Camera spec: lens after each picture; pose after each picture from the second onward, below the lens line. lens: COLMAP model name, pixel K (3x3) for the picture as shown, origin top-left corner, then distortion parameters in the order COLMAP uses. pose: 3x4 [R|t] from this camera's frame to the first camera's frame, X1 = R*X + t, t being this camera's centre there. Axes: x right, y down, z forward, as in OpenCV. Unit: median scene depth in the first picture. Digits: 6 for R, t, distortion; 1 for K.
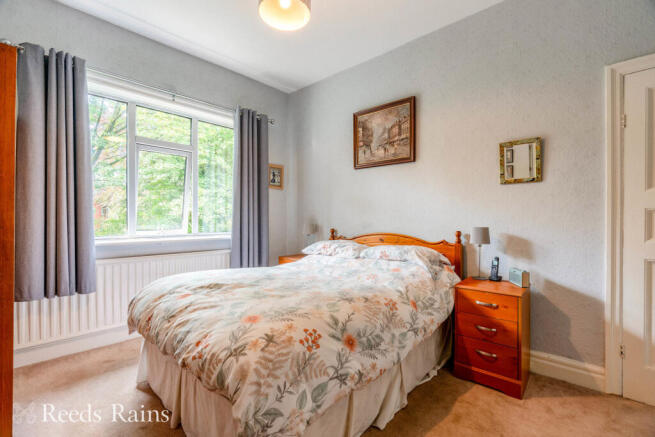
lens RADIAL K [[300.7, 0, 318.4], [0, 300.7, 221.1], [0, 0, 1]] dist [0.000309, 0.000043]
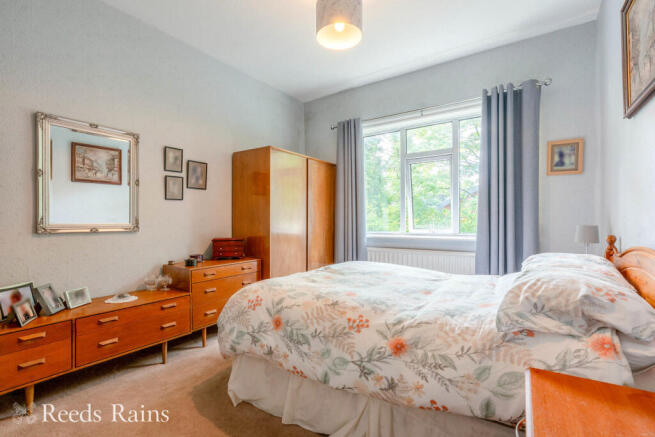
lens RADIAL K [[300.7, 0, 318.4], [0, 300.7, 221.1], [0, 0, 1]] dist [0.000309, 0.000043]
pose [[0.150001, -0.001178, -0.988685, 0.678317], [-0.004178, 0.999990, -0.001826, 0.003481], [0.988677, 0.004405, 0.149995, 0.515170]]
